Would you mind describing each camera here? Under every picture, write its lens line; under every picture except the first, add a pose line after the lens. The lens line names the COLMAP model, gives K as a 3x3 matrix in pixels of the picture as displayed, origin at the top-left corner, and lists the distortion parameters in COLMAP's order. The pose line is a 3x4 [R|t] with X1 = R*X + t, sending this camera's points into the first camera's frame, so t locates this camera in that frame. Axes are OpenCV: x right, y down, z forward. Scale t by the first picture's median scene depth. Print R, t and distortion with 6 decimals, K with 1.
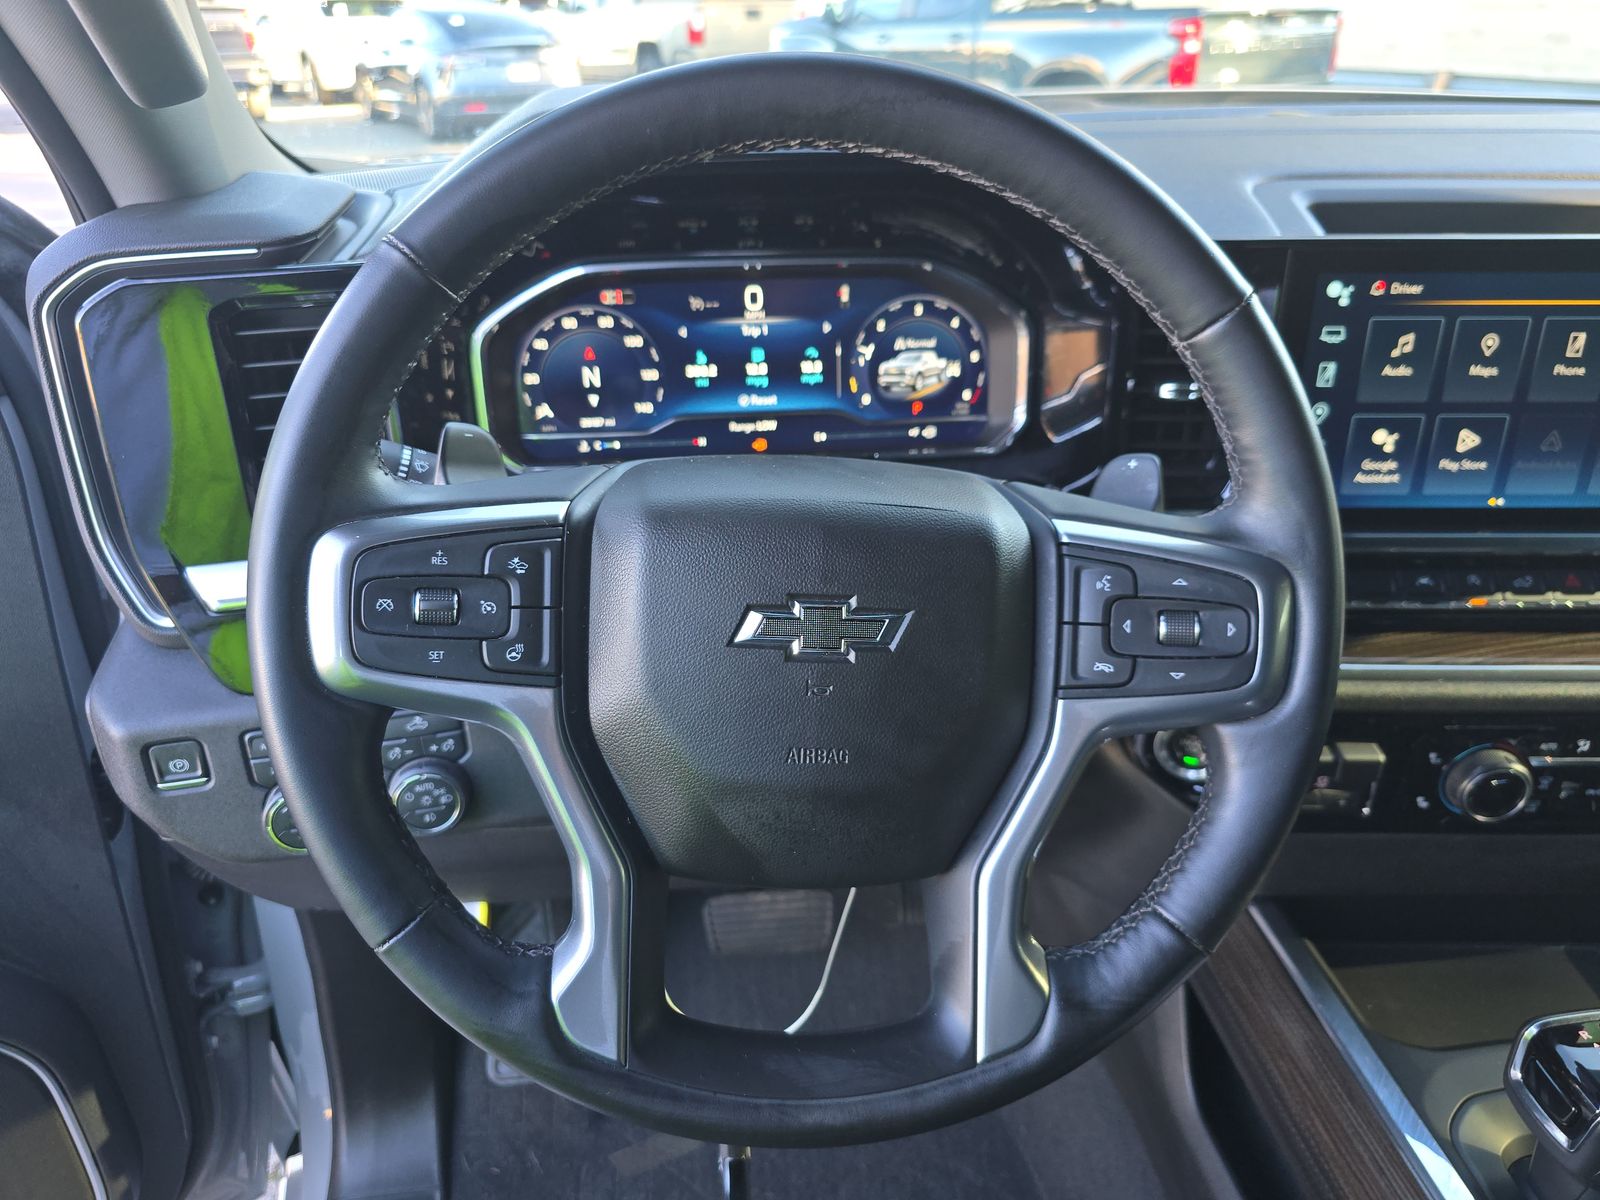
lens RADIAL K [[1094.6, 0, 800.0], [0, 1094.6, 600.0], [0, 0, 1]] dist [0.025344, -0.032902]
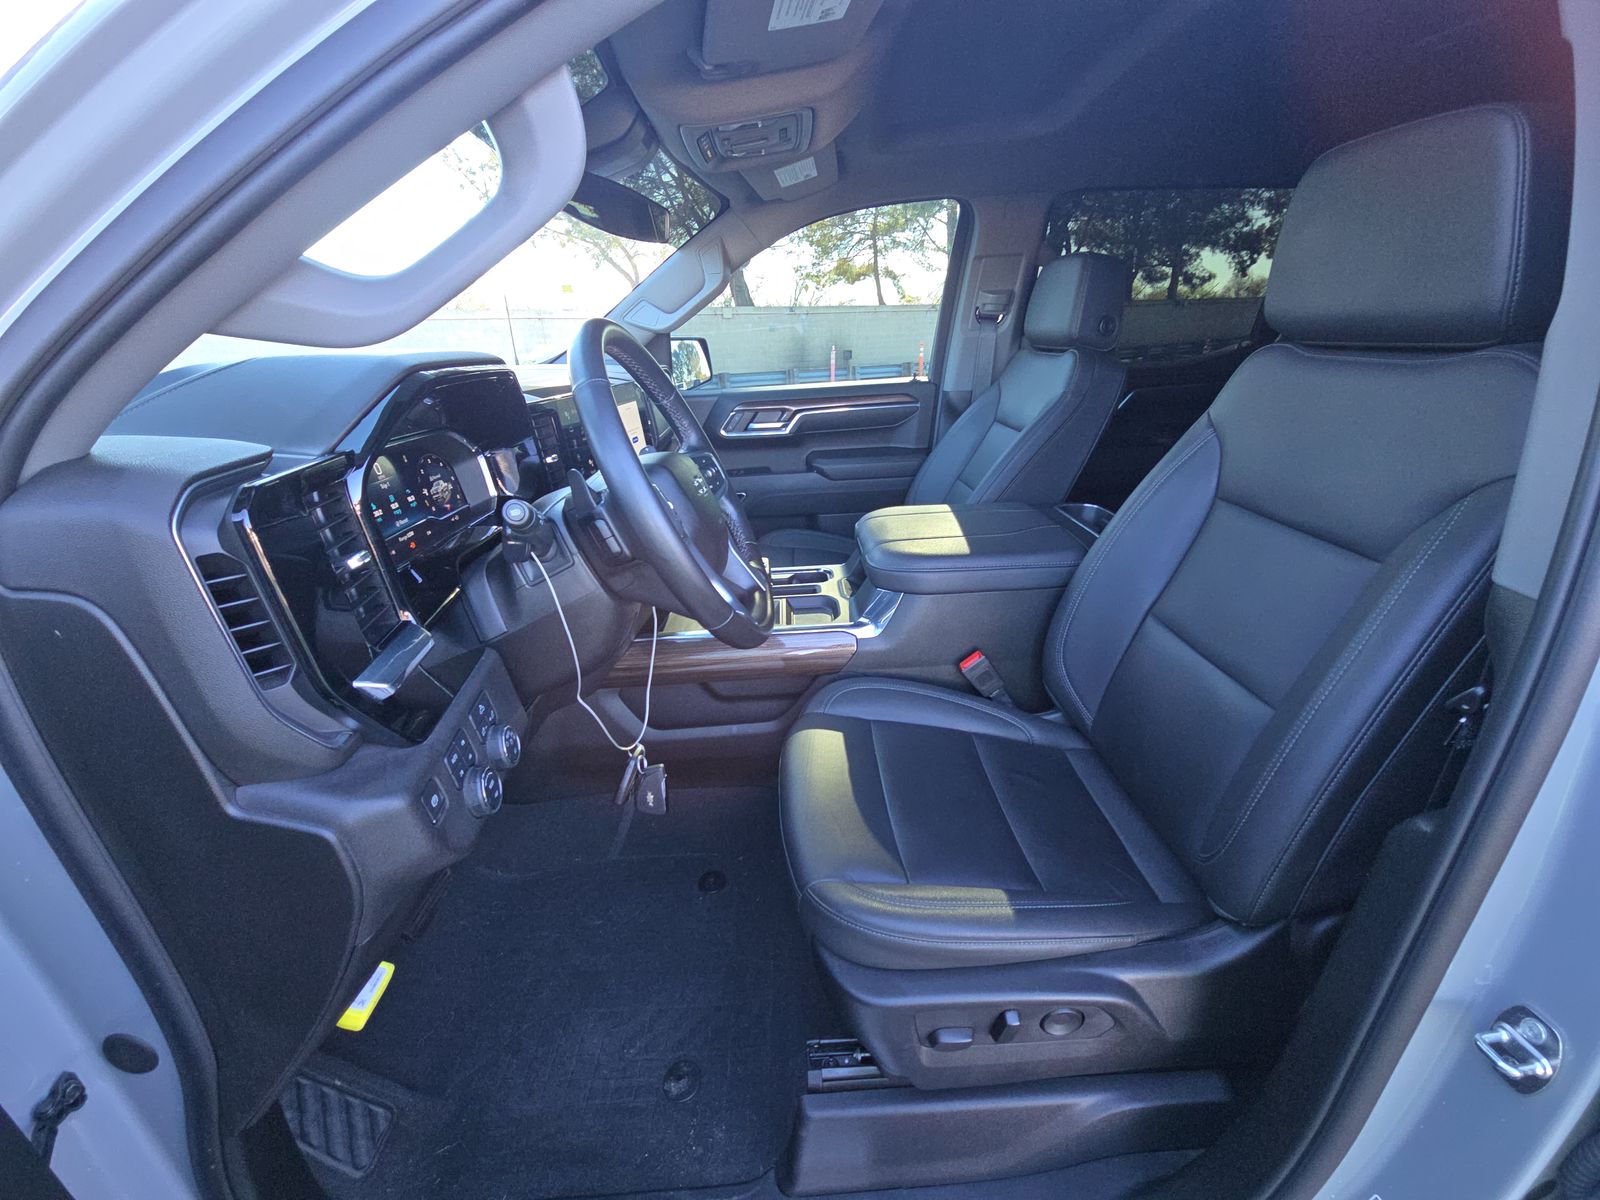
lens RADIAL K [[647.0, 0, 803.2], [0, 647.0, 598.5], [0, 0, 1]] dist [0.002114, 0.000048]
pose [[0.076509, -0.371154, 0.925414, -1.128322], [0.502011, 0.816250, 0.285868, -0.059637], [-0.861470, 0.442697, 0.248774, 0.251183]]
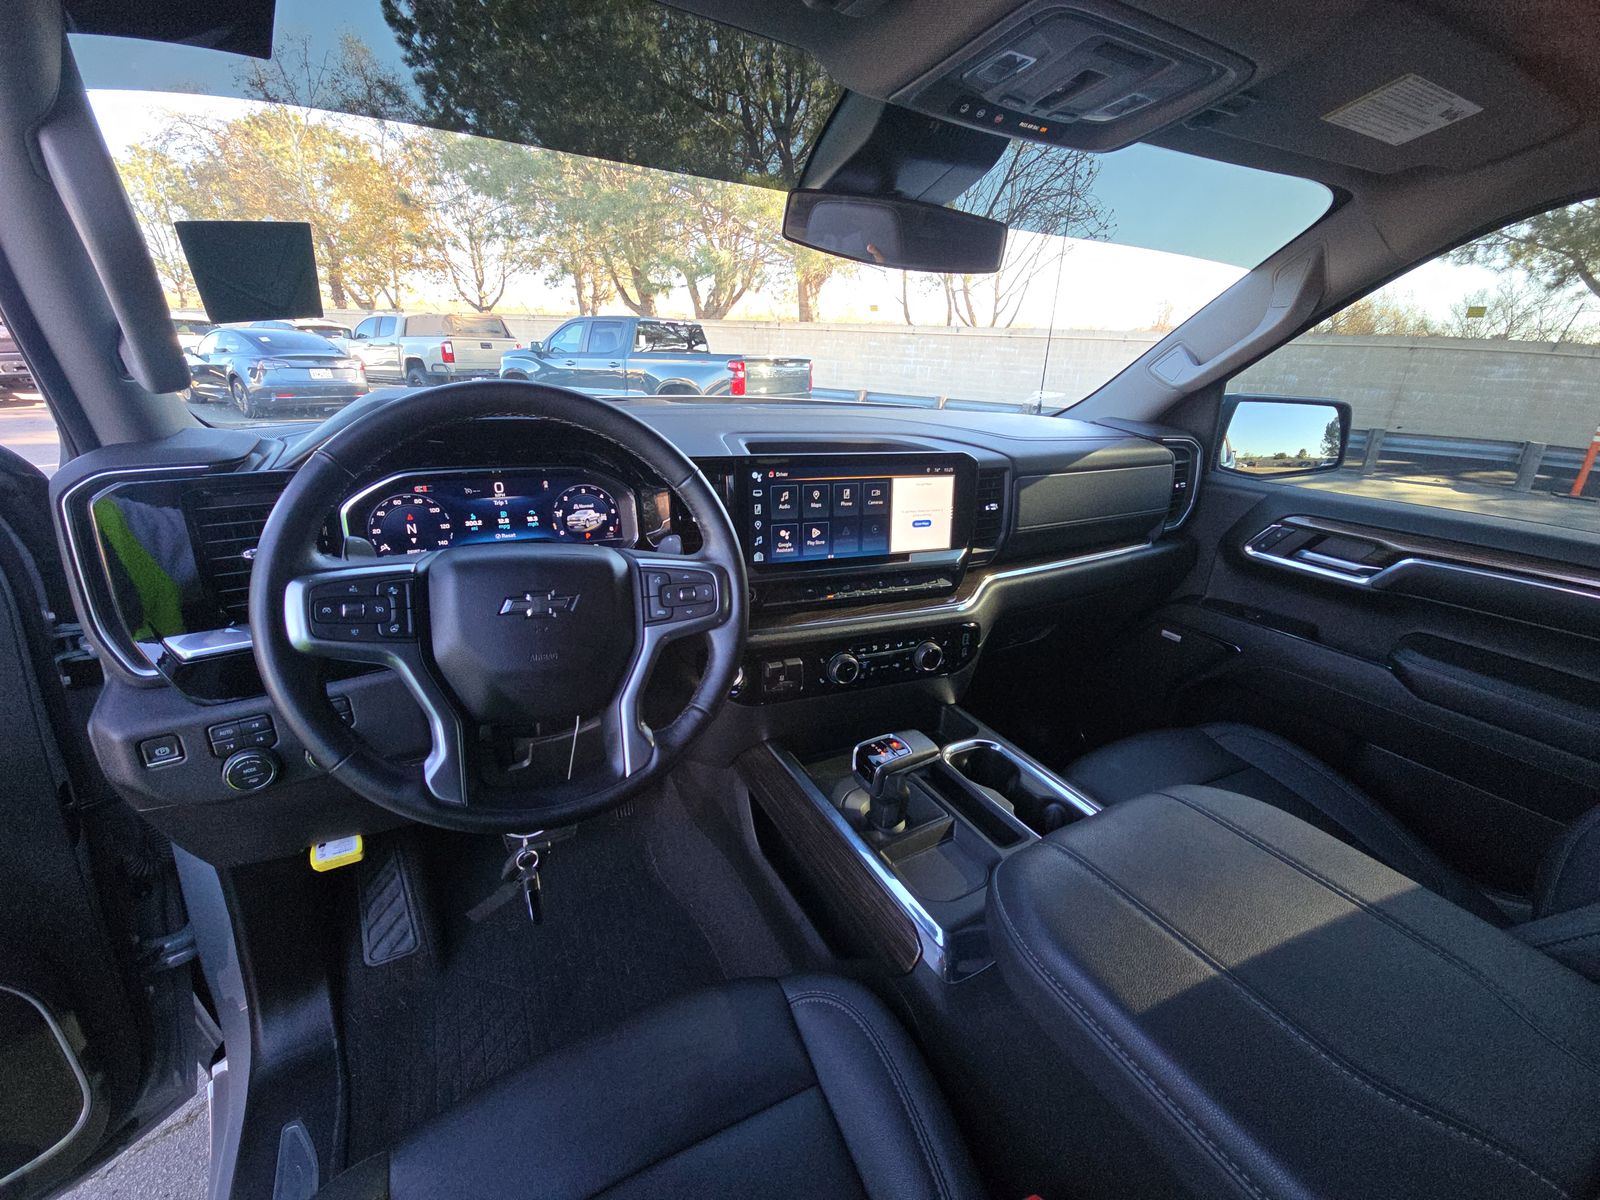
lens RADIAL K [[647.0, 0, 803.2], [0, 647.0, 598.5], [0, 0, 1]] dist [0.002114, 0.000048]
pose [[0.923824, -0.092629, 0.371443, 0.016910], [0.139488, 0.985031, -0.101279, 0.147696], [-0.356501, 0.145375, 0.922915, -0.331482]]
